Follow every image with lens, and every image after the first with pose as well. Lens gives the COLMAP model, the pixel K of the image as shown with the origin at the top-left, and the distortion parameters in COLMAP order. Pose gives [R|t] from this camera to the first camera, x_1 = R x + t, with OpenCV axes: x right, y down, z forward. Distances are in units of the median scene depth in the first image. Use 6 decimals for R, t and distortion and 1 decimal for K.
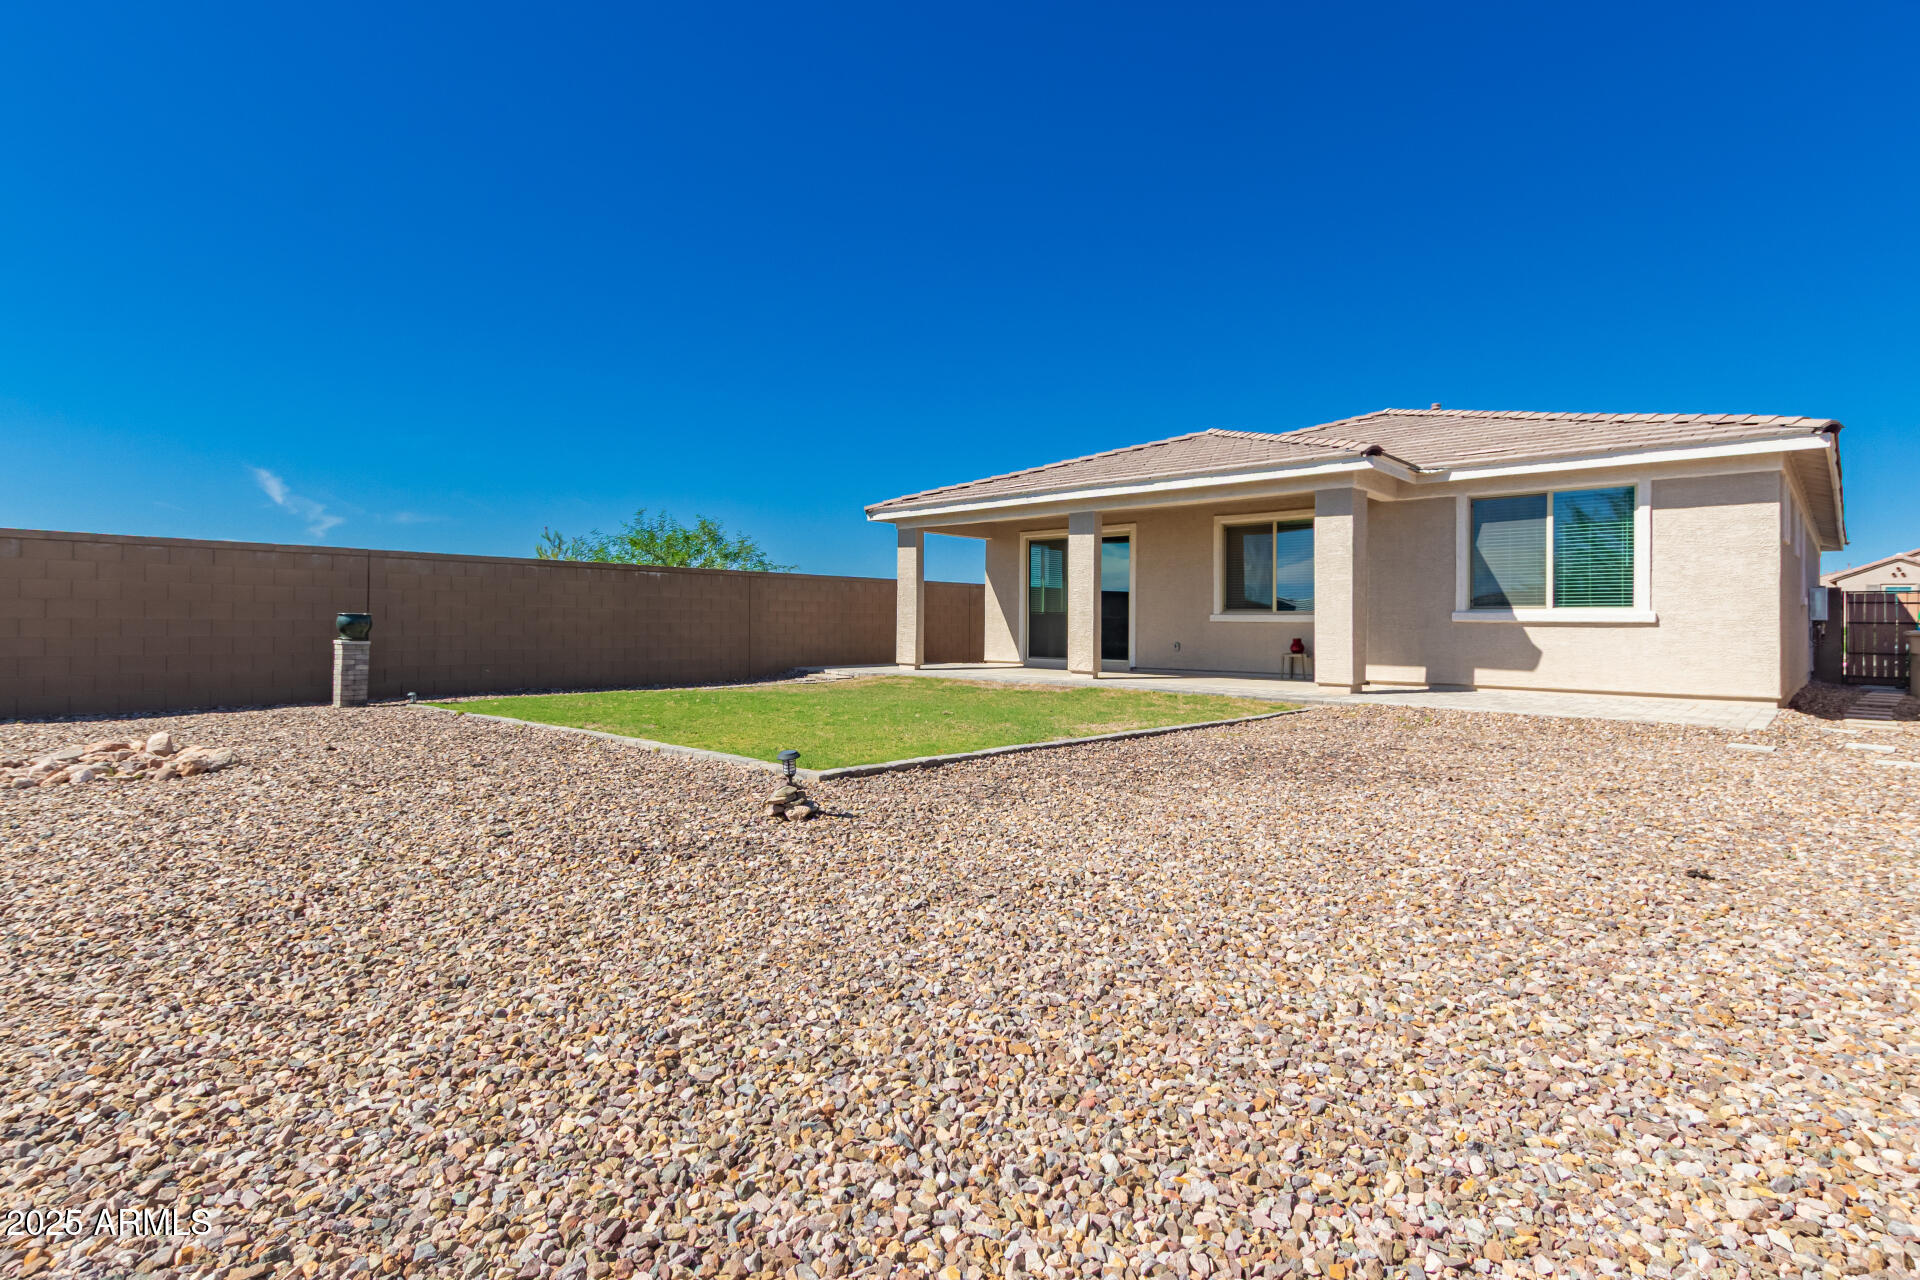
lens RADIAL K [[951.8, 0, 958.5], [0, 951.8, 634.9], [0, 0, 1]] dist [0.021208, -0.001047]
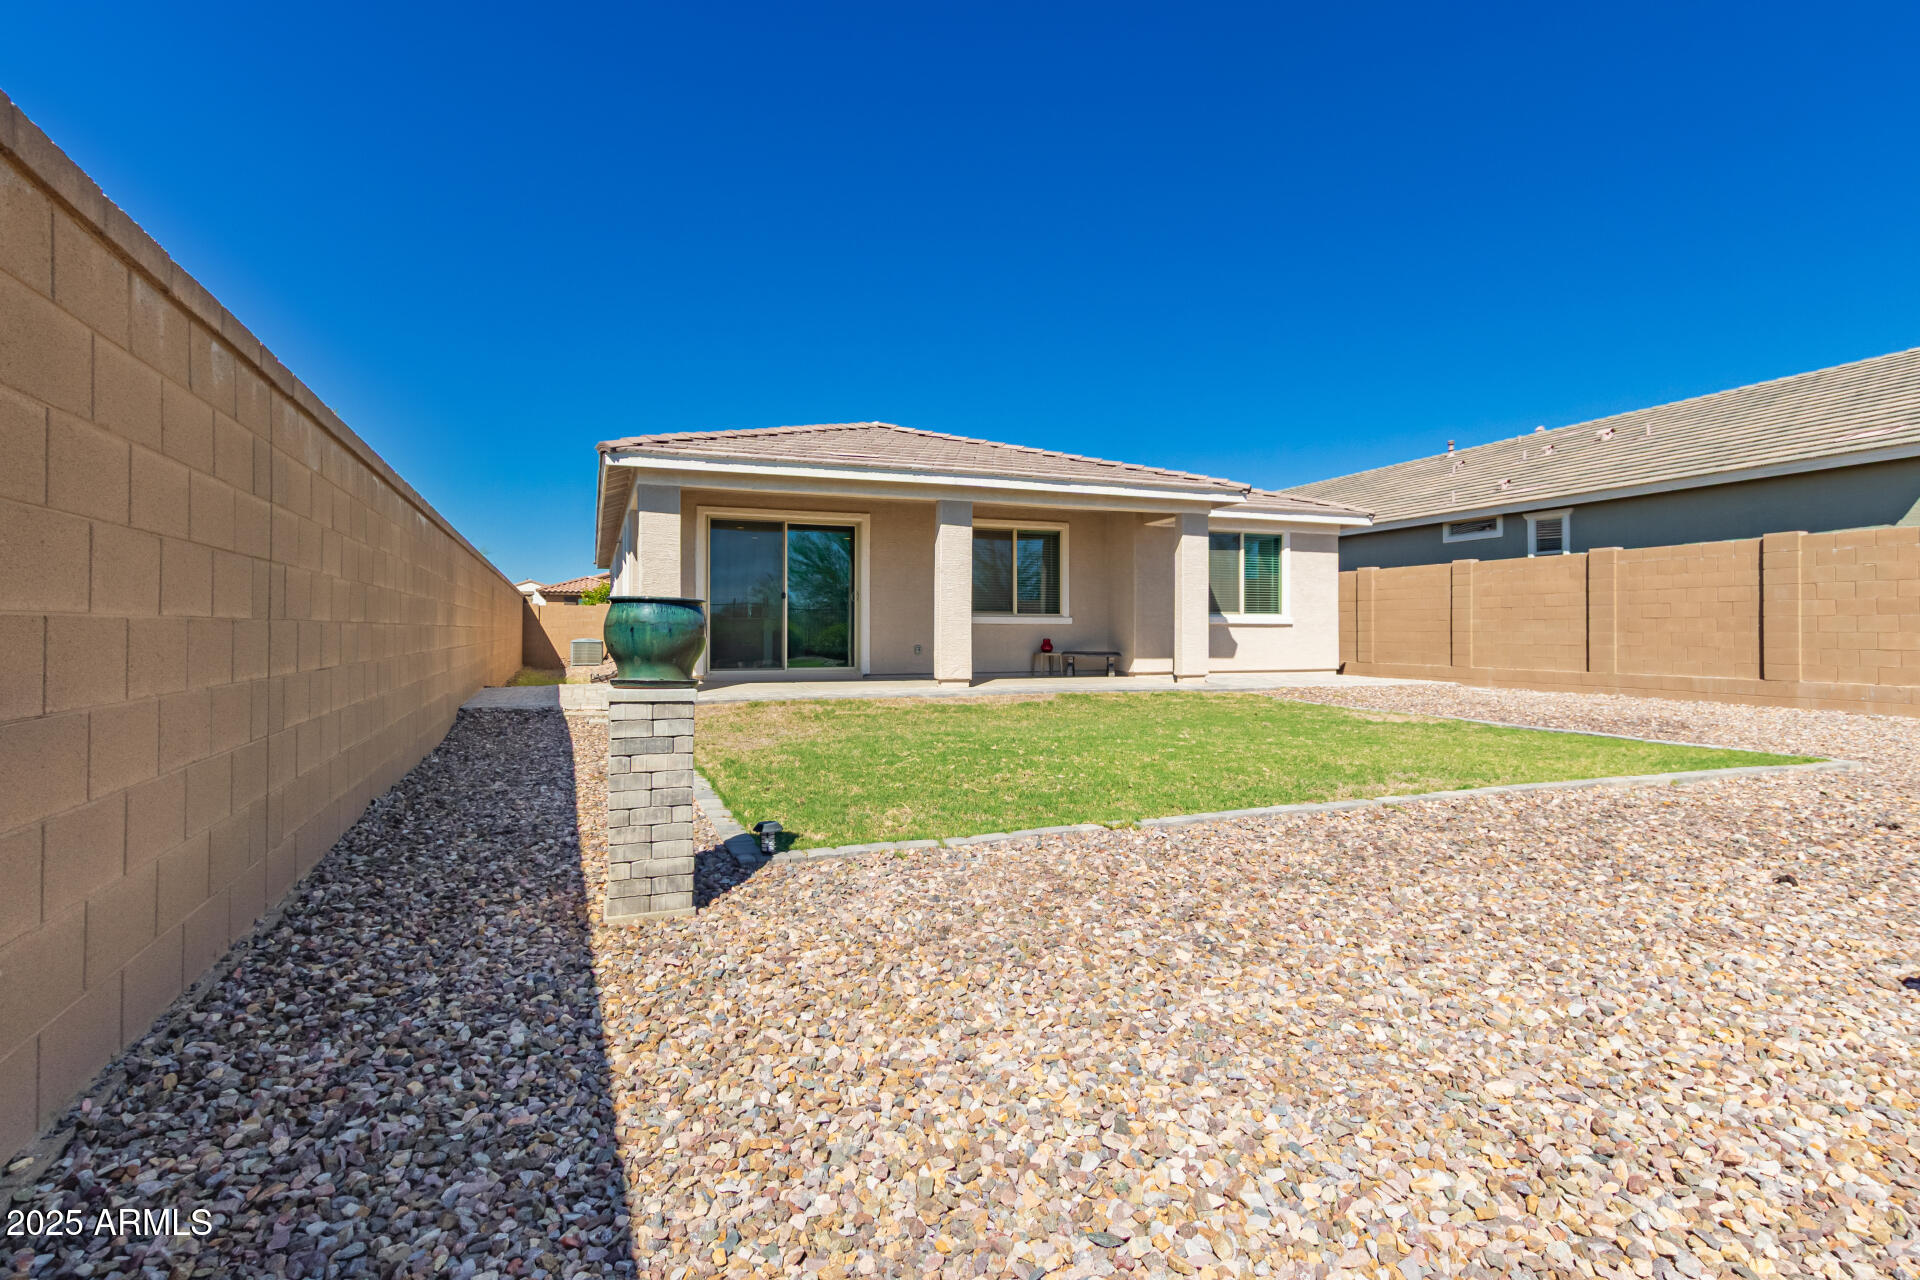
lens RADIAL K [[951.8, 0, 962.1], [0, 951.8, 626.3], [0, 0, 1]] dist [0.021208, -0.001047]
pose [[0.430999, -0.003471, 0.902346, -0.749847], [0.012386, 0.999921, -0.002070, -0.010367], [-0.902267, 0.012069, 0.431008, 0.681569]]
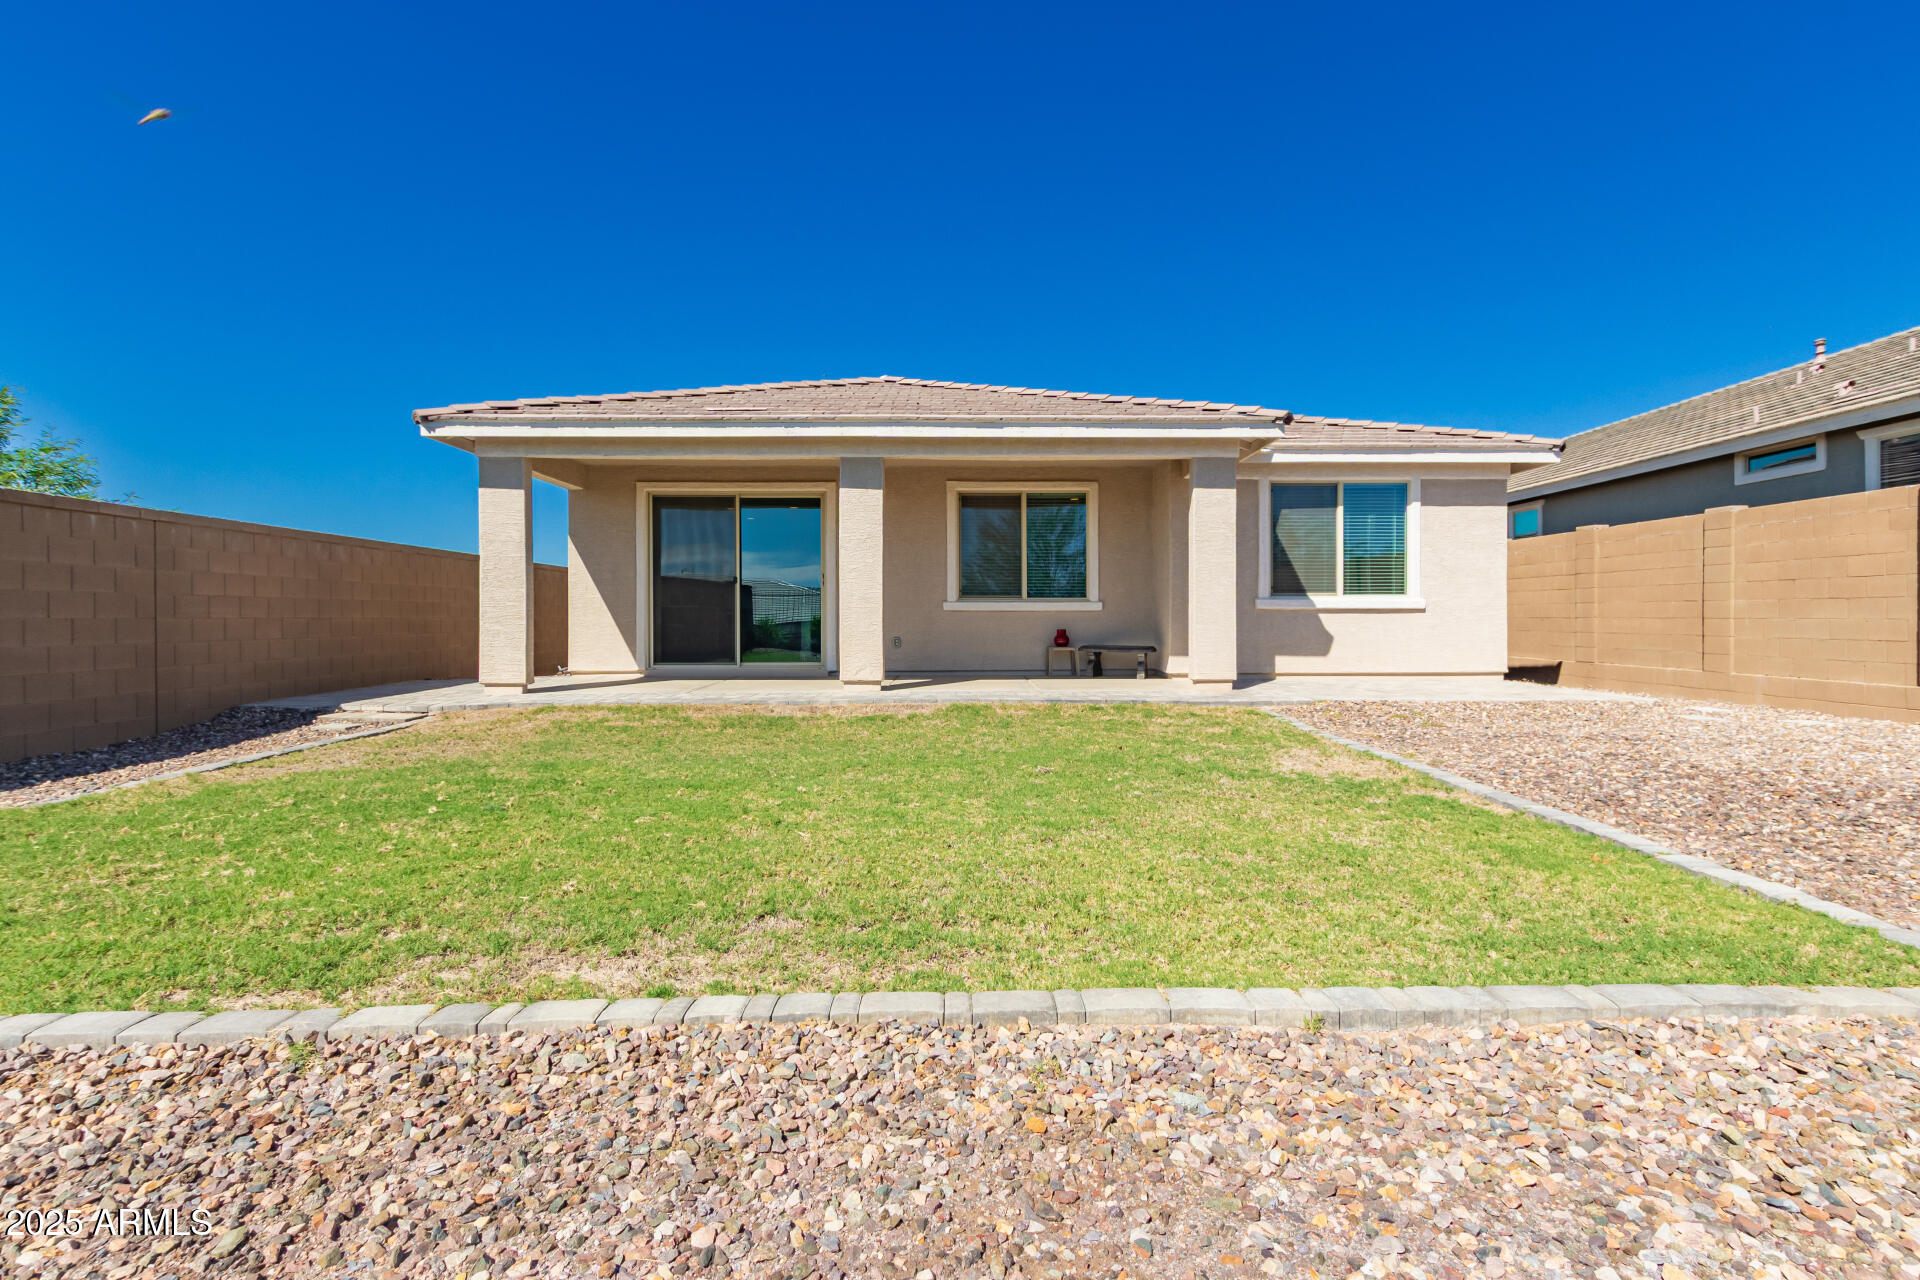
lens RADIAL K [[951.8, 0, 964.5], [0, 951.8, 624.3], [0, 0, 1]] dist [0.021208, -0.001047]
pose [[0.713530, -0.015574, 0.700452, -0.351600], [0.016430, 0.999850, 0.005494, -0.007665], [-0.700432, 0.007588, 0.713679, 0.489600]]
